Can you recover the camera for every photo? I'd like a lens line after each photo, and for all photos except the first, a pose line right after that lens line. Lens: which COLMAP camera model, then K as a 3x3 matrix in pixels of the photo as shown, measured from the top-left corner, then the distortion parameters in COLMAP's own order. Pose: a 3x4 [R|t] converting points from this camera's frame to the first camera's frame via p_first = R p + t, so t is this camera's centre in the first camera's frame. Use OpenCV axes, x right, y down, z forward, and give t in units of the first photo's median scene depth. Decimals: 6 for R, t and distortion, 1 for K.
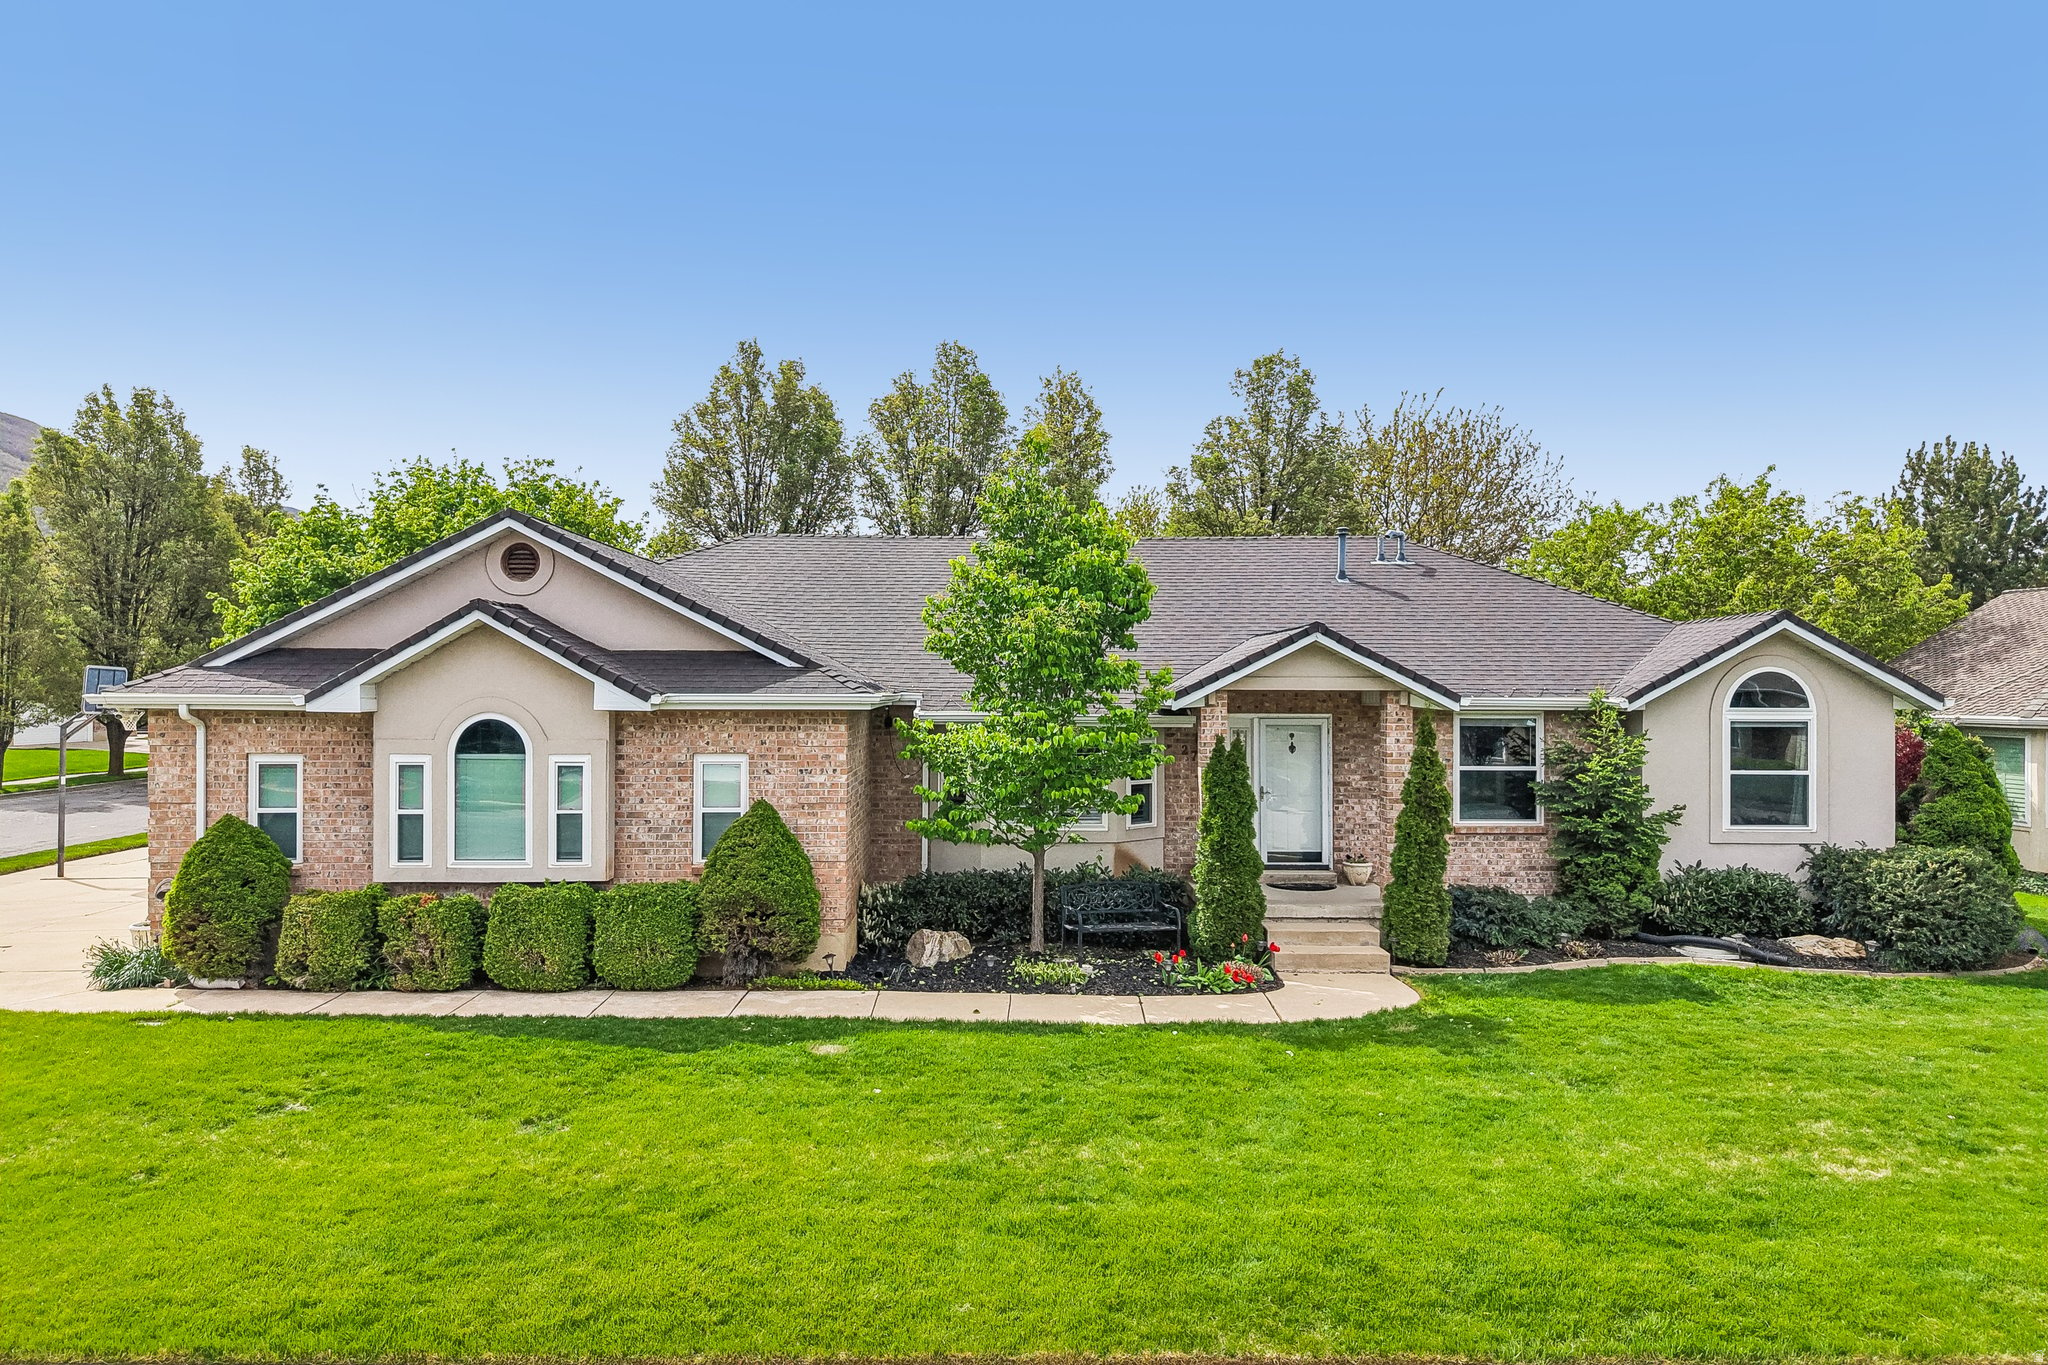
lens RADIAL K [[1373.4, 0, 1024.0], [0, 1373.4, 682.5], [0, 0, 1]] dist [0.010065, -0.002682]
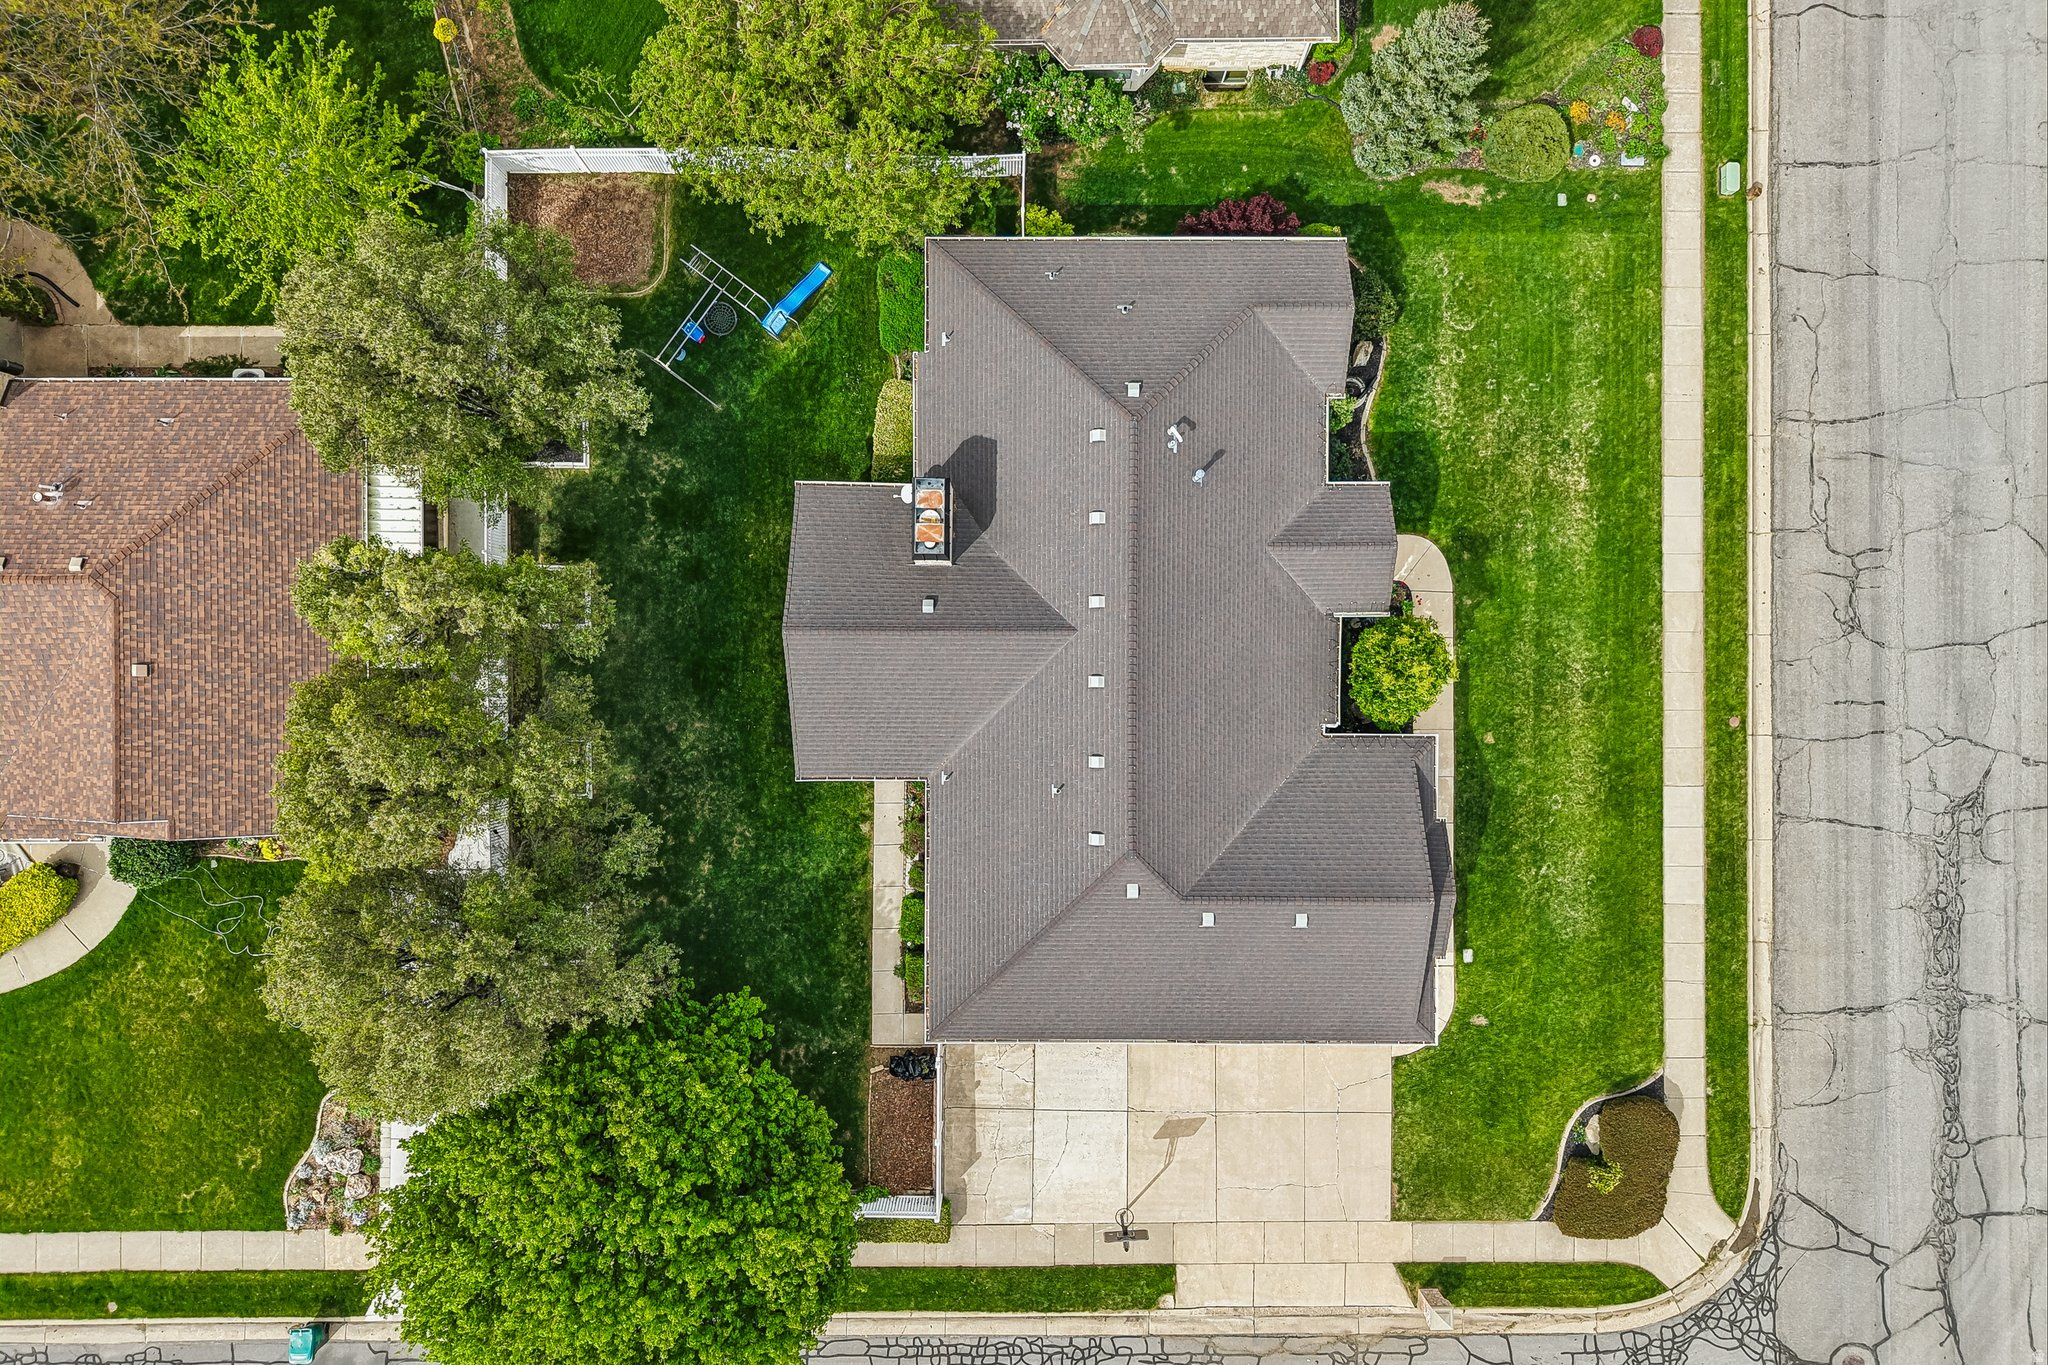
lens RADIAL K [[1373.4, 0, 1024.0], [0, 1373.4, 682.5], [0, 0, 1]] dist [0.010065, -0.002682]
pose [[0.021793, -0.999745, 0.005979, -0.045073], [-0.010415, 0.005753, 0.999929, -2.430073], [-0.999708, -0.021854, -0.010287, 1.728282]]
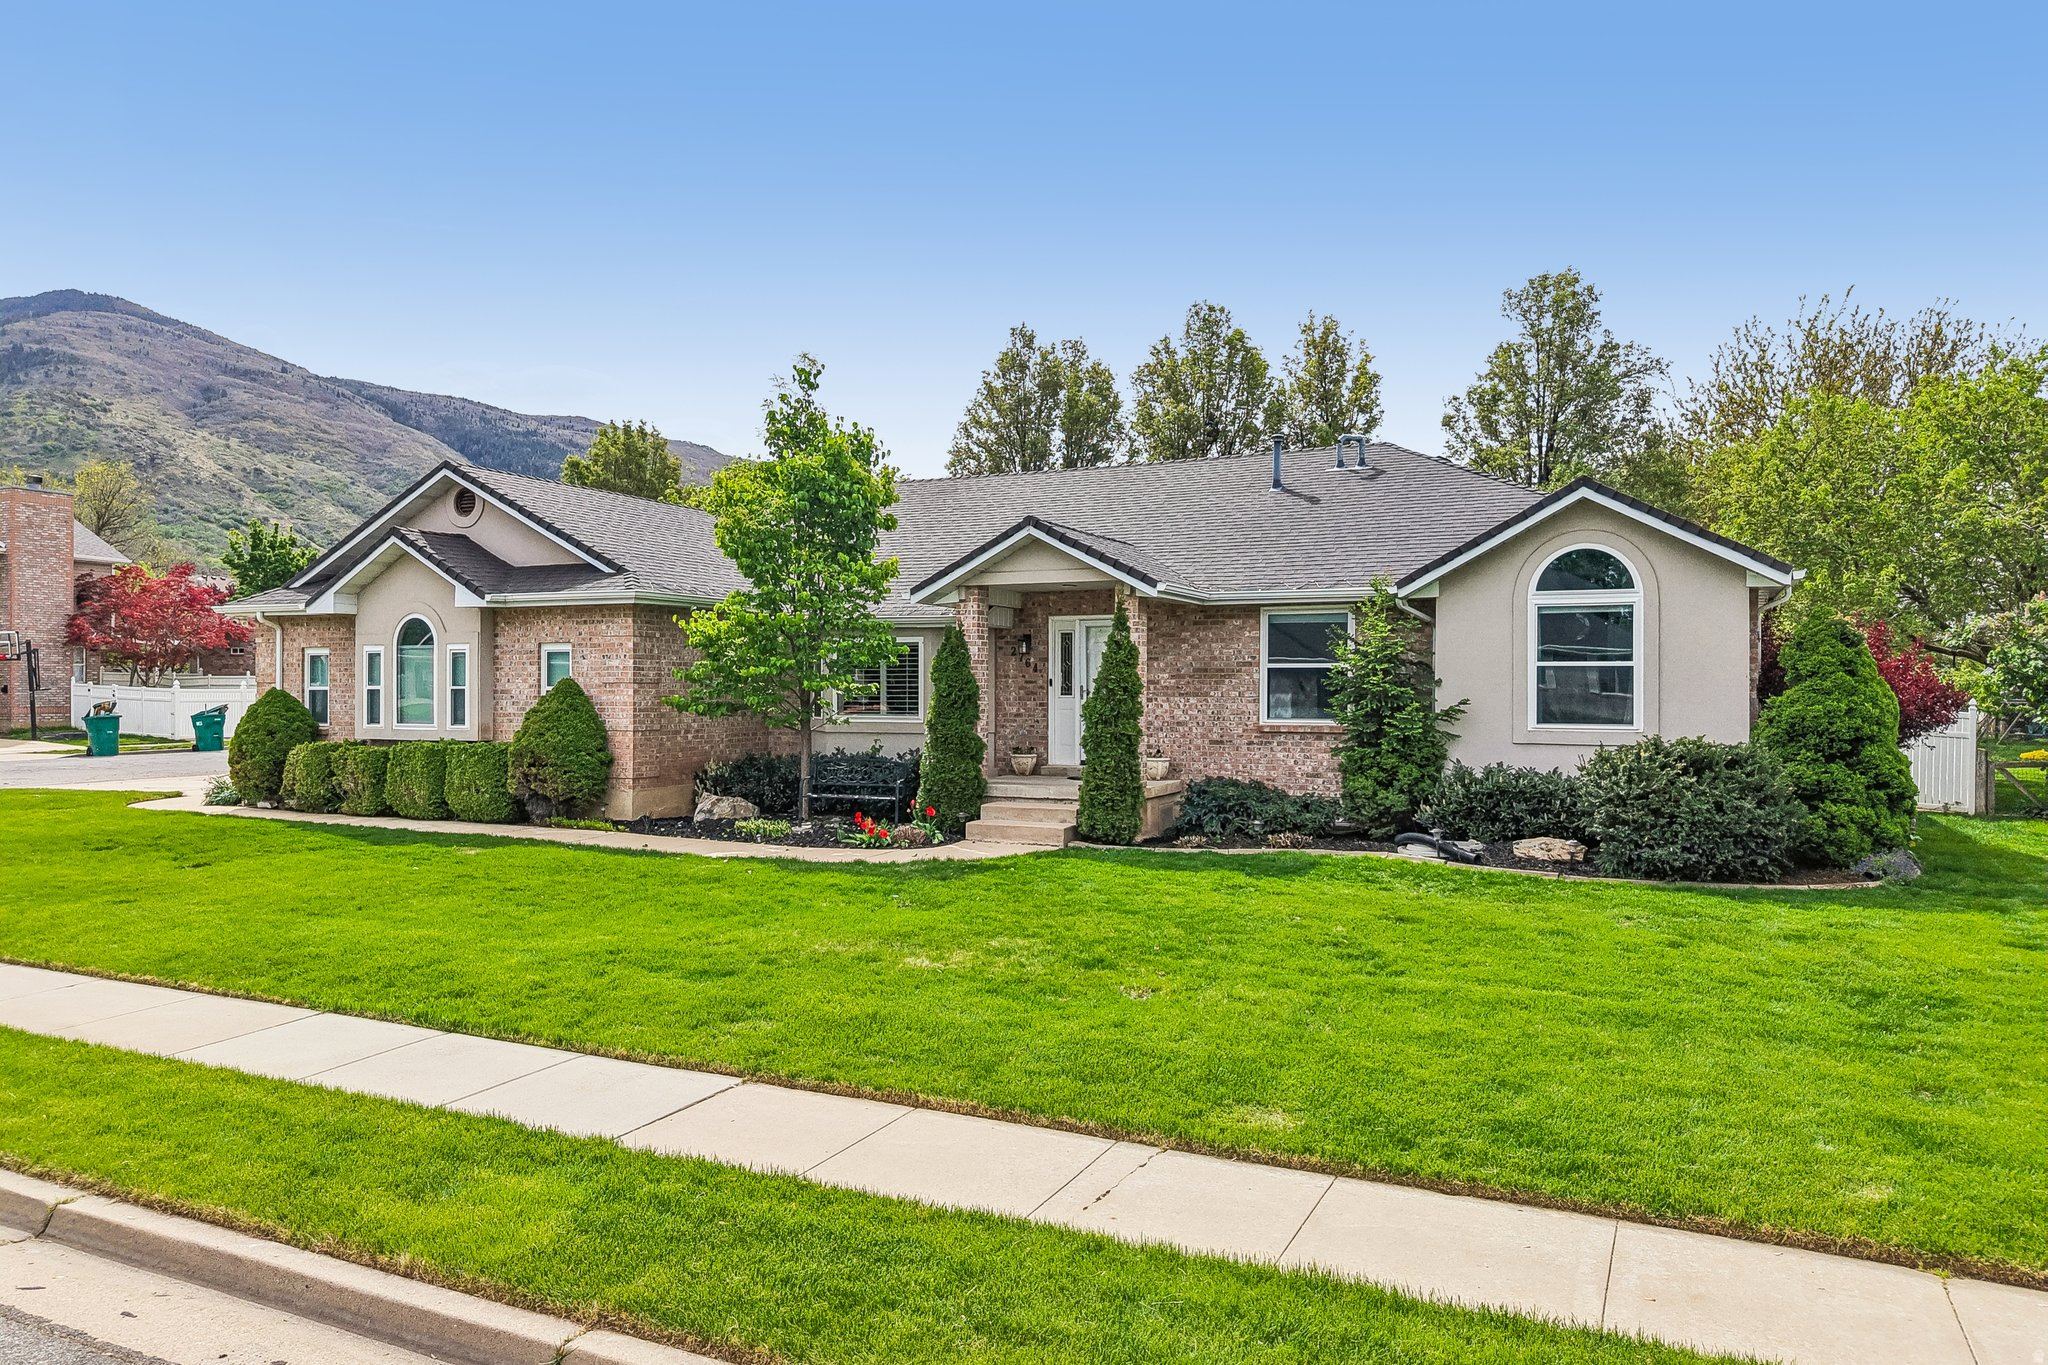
lens RADIAL K [[1369.7, 0, 1021.7], [0, 1369.7, 685.1], [0, 0, 1]] dist [0.019593, -0.013668]
pose [[0.895145, -0.002891, -0.445766, 0.713009], [0.003645, 0.999993, 0.000833, 0.089851], [0.445760, -0.002371, 0.895149, 0.066956]]
